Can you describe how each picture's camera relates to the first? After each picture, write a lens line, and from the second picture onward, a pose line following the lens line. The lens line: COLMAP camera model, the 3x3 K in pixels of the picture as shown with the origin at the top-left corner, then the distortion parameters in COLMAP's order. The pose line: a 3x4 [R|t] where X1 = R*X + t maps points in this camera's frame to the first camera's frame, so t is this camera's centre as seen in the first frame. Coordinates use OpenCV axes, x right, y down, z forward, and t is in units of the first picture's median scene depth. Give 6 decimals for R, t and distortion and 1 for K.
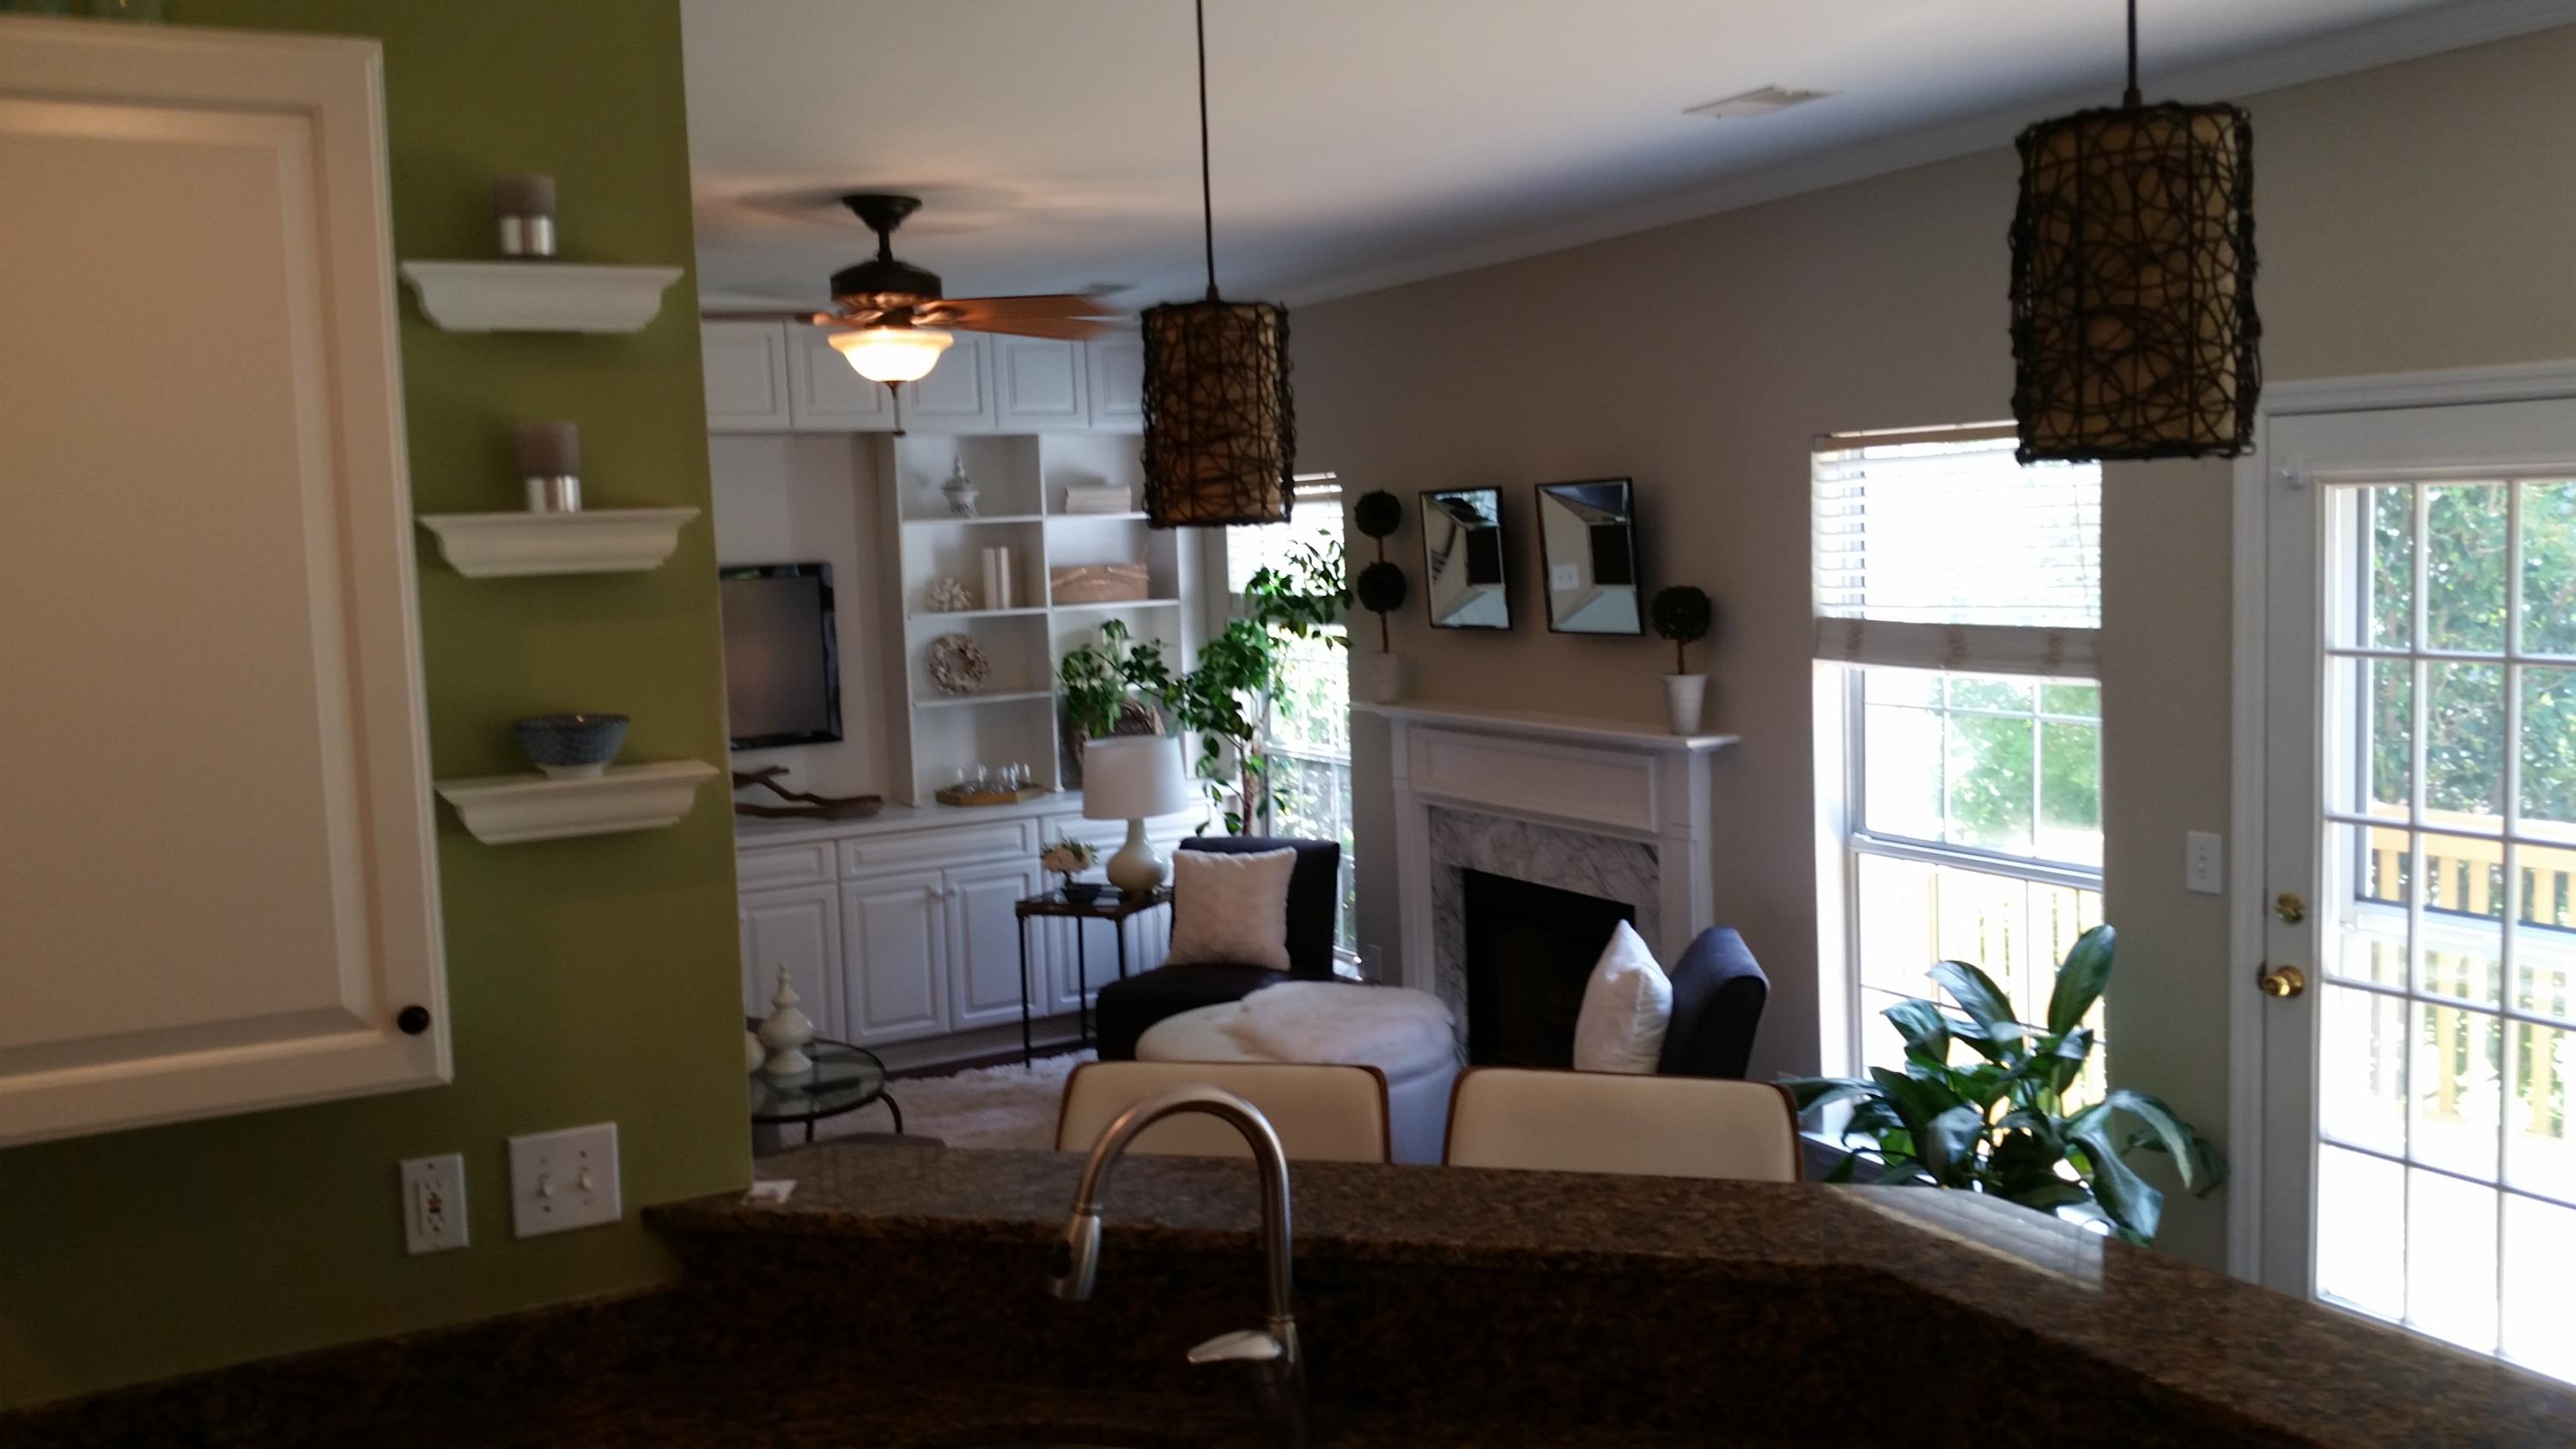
lens RADIAL K [[2162.8, 0, 1363.2], [0, 2162.8, 716.0], [0, 0, 1]] dist [0.070703, -0.150324]
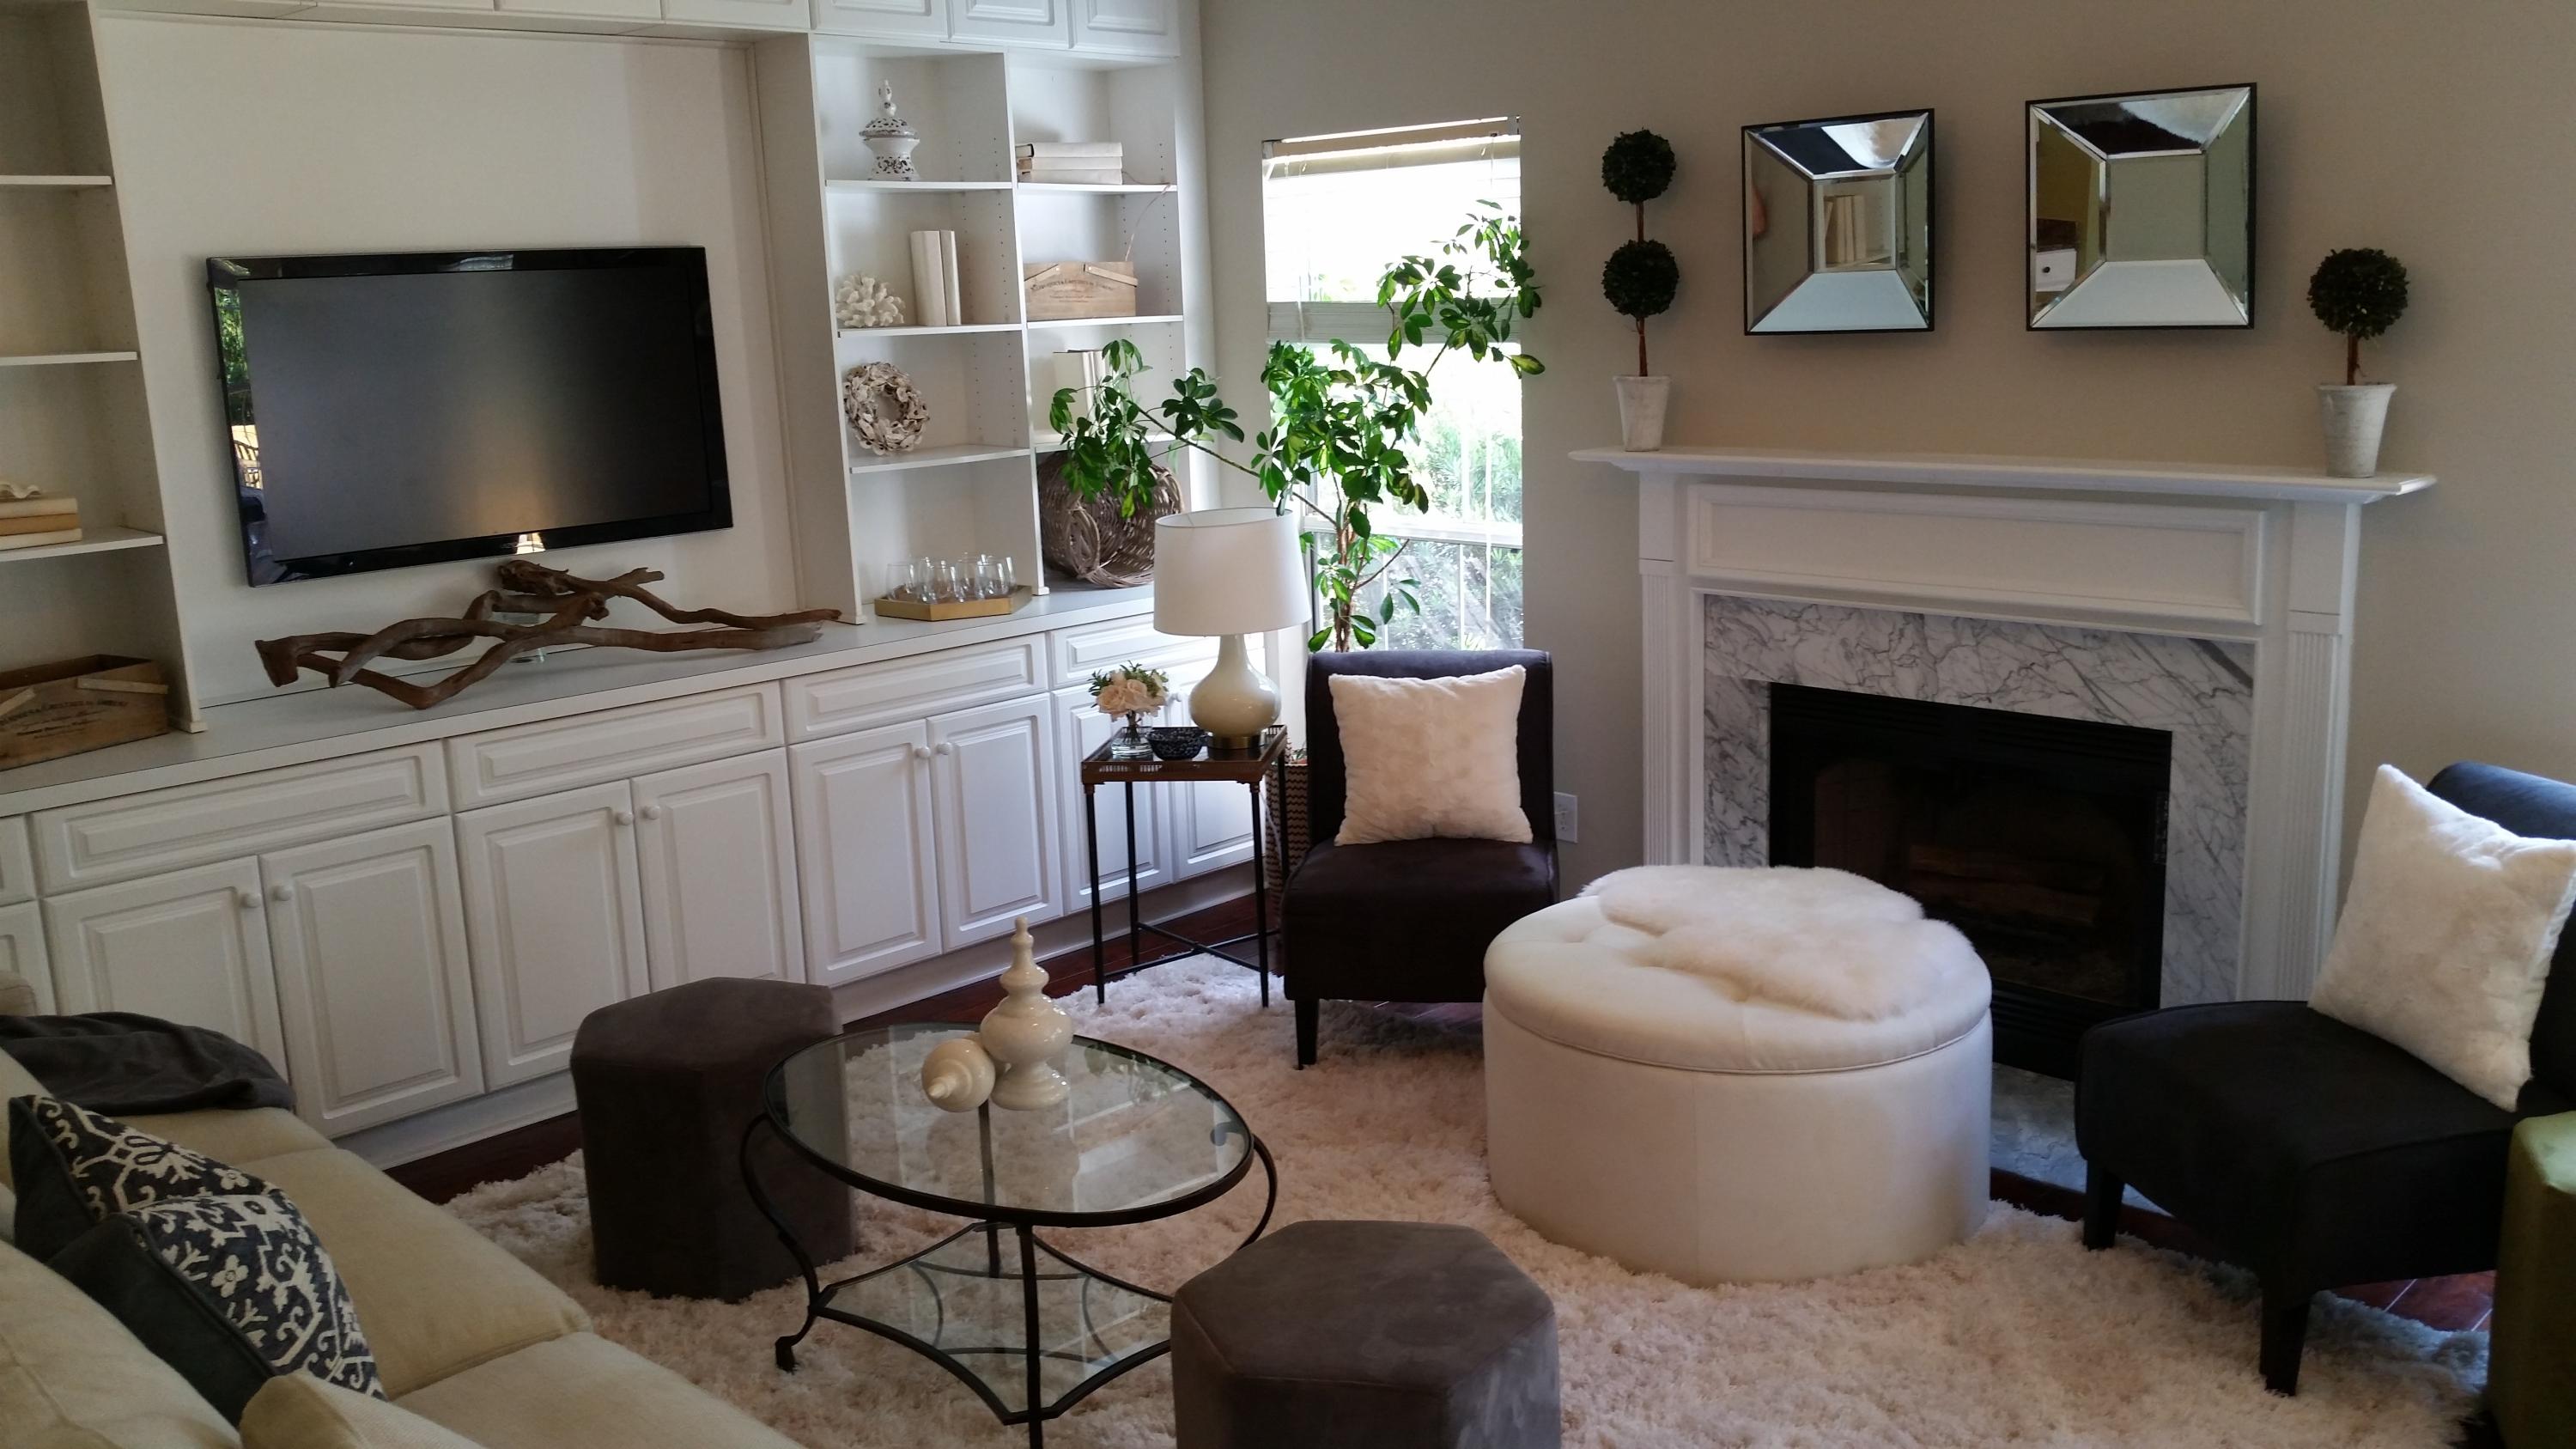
lens RADIAL K [[2162.8, 0, 1404.3], [0, 2162.8, 708.2], [0, 0, 1]] dist [0.070703, -0.150324]
pose [[0.957269, -0.049559, 0.284922, -0.254294], [0.021309, 0.994617, 0.101409, 0.004031], [-0.288414, -0.091004, 0.953171, 0.340916]]
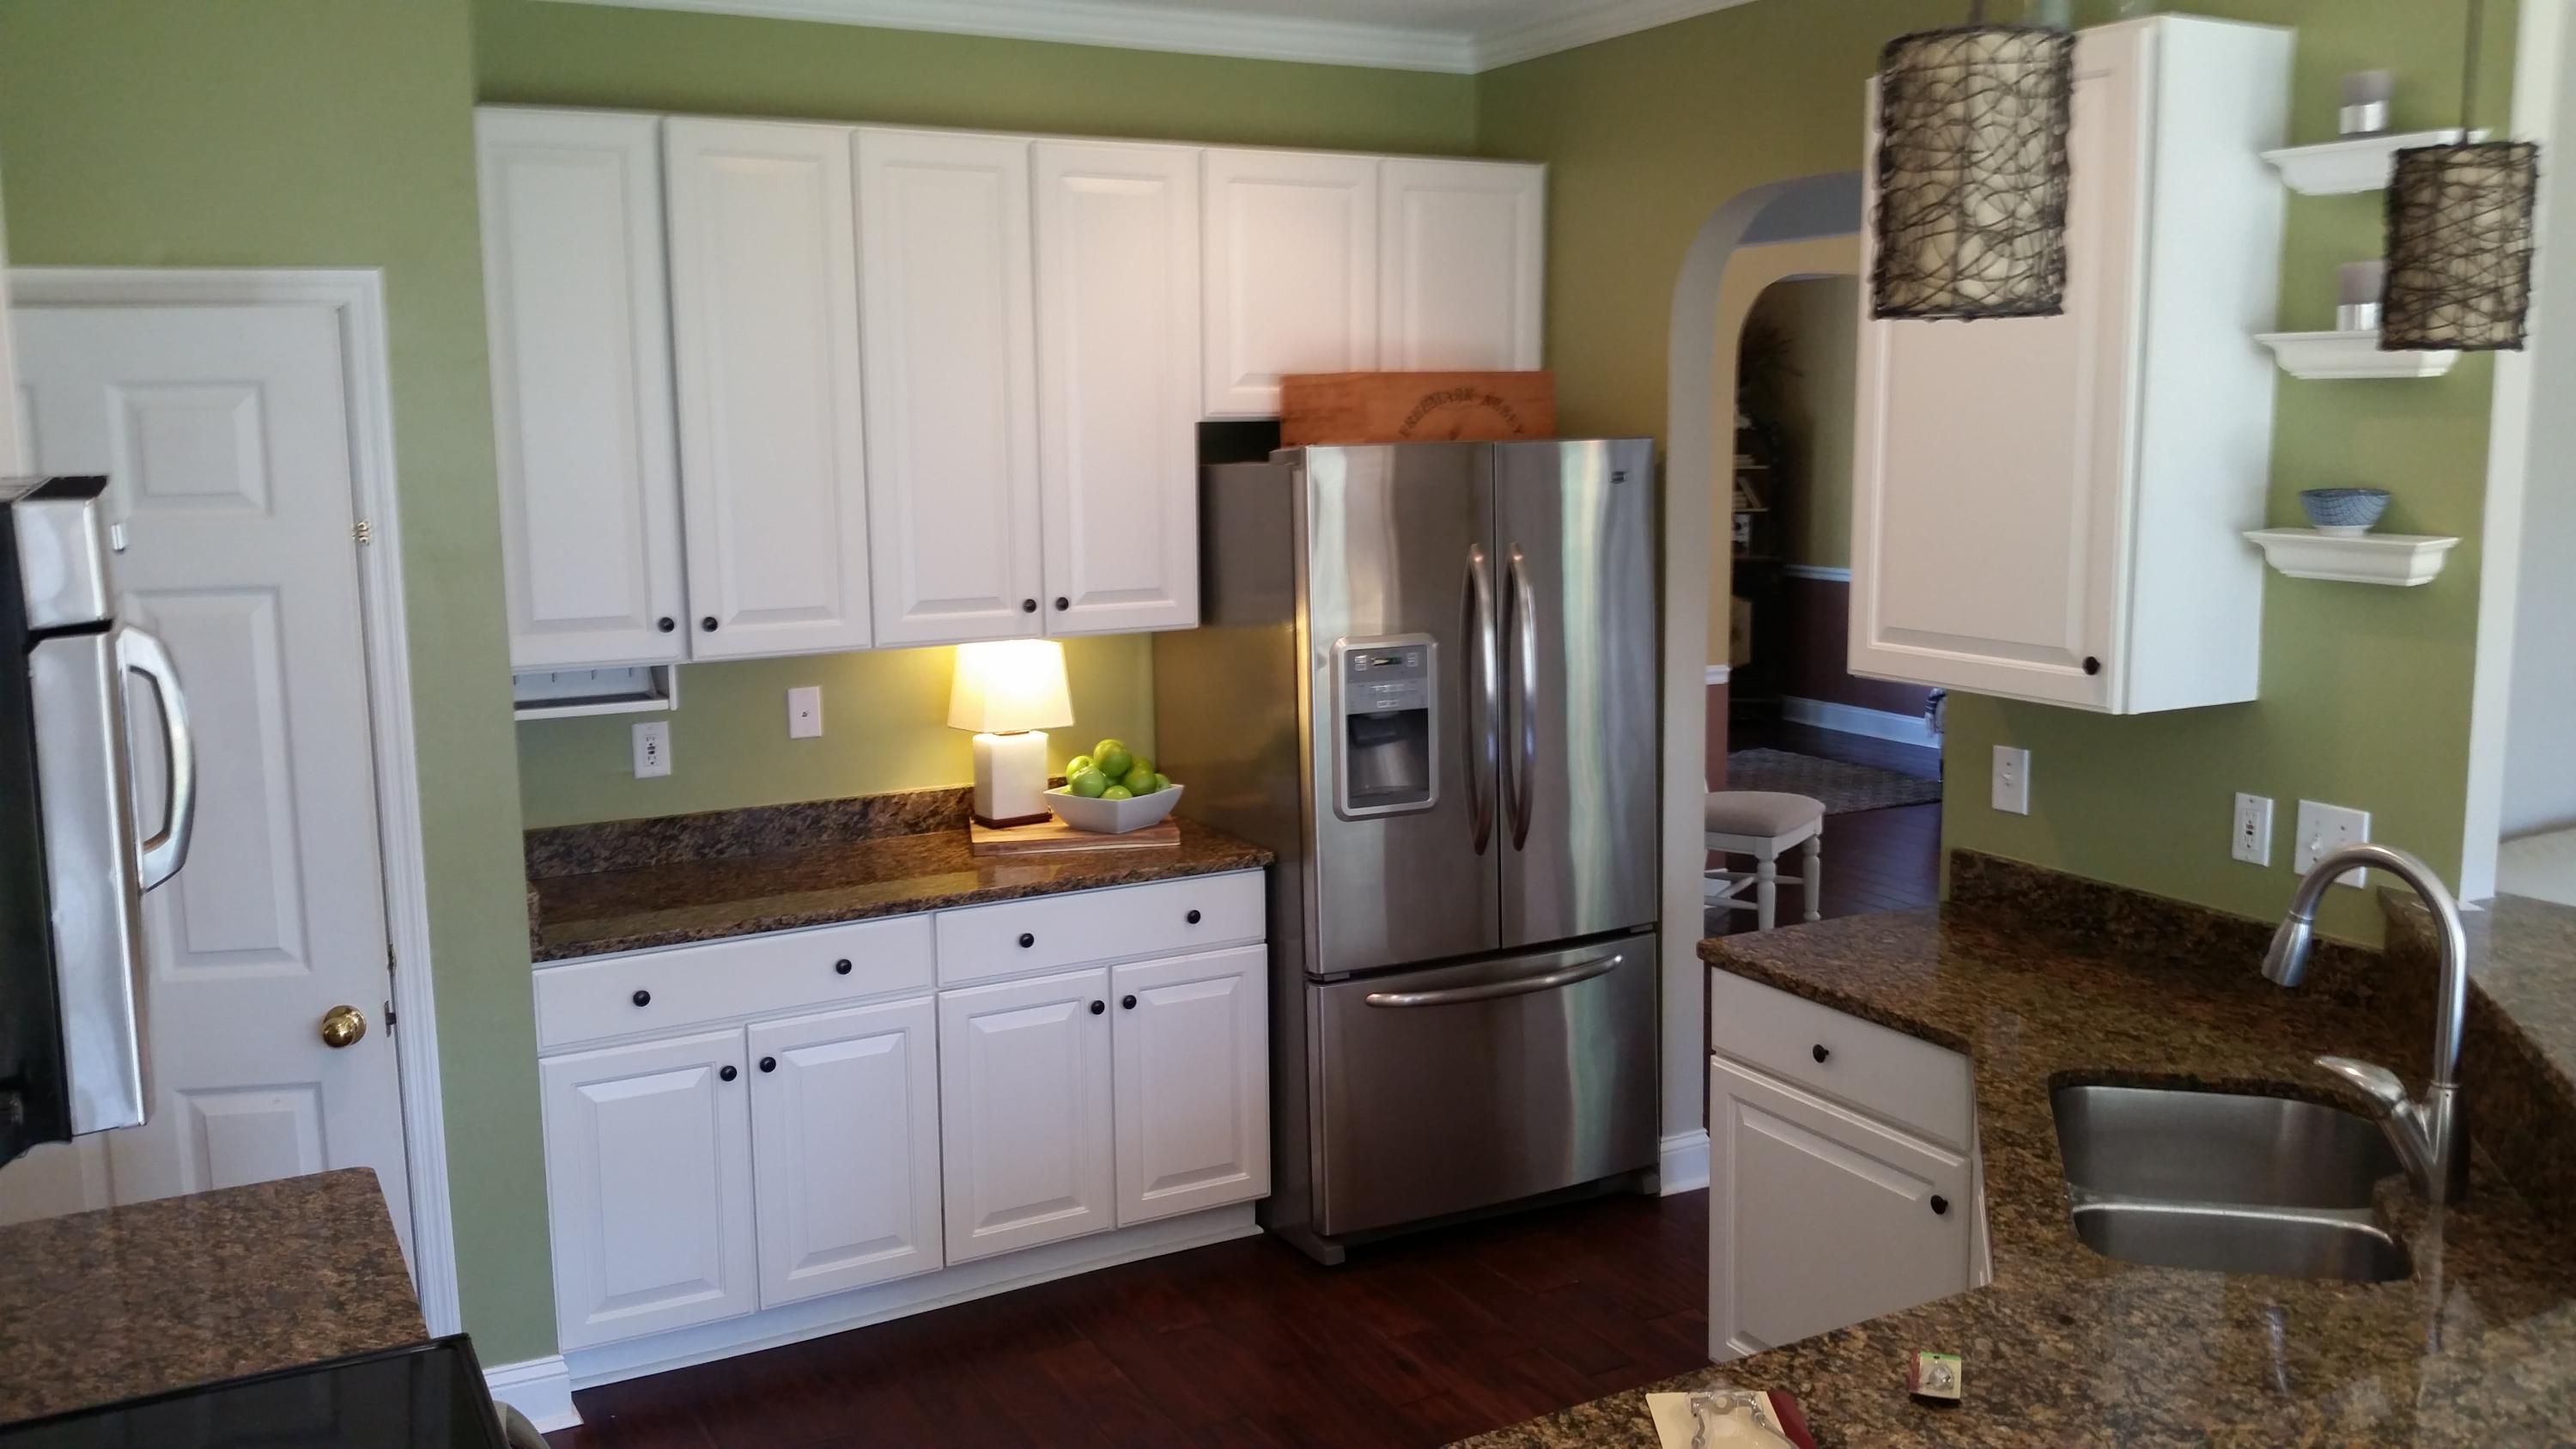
lens RADIAL K [[2162.8, 0, 1354.5], [0, 2162.8, 720.1], [0, 0, 1]] dist [0.070703, -0.150324]
pose [[0.004911, 0.184423, -0.982835, 0.328561], [-0.082116, 0.979601, 0.183406, -0.019324], [0.996611, 0.079806, 0.019955, 0.136572]]
